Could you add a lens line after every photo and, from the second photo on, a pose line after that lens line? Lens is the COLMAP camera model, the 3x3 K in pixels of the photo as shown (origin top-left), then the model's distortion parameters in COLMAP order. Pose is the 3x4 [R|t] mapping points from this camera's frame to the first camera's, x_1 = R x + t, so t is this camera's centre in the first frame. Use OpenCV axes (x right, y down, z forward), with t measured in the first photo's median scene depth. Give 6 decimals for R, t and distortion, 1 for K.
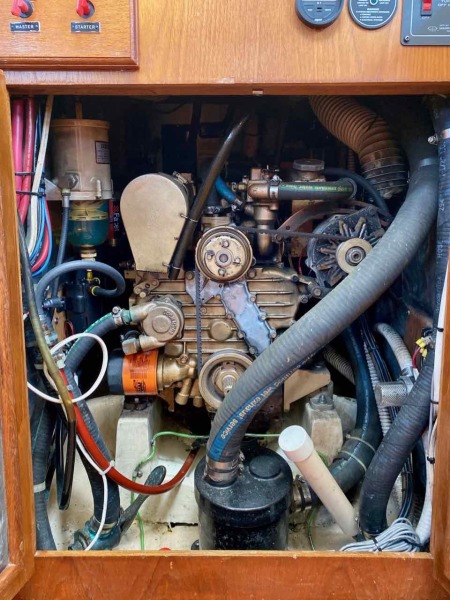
lens RADIAL K [[480.0, 0, 225.0], [0, 480.0, 300.0], [0, 0, 1]] dist [-0.008025, -0.005224]
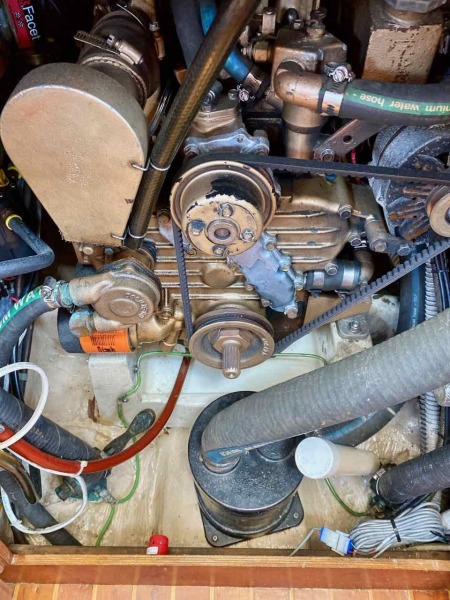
lens RADIAL K [[480.0, 0, 225.0], [0, 480.0, 300.0], [0, 0, 1]] dist [-0.008025, -0.005224]
pose [[0.999978, 0.002409, -0.006106, 0.003650], [0.001886, 0.785548, 0.618798, -0.349664], [0.006288, -0.618796, 0.785527, 0.513547]]
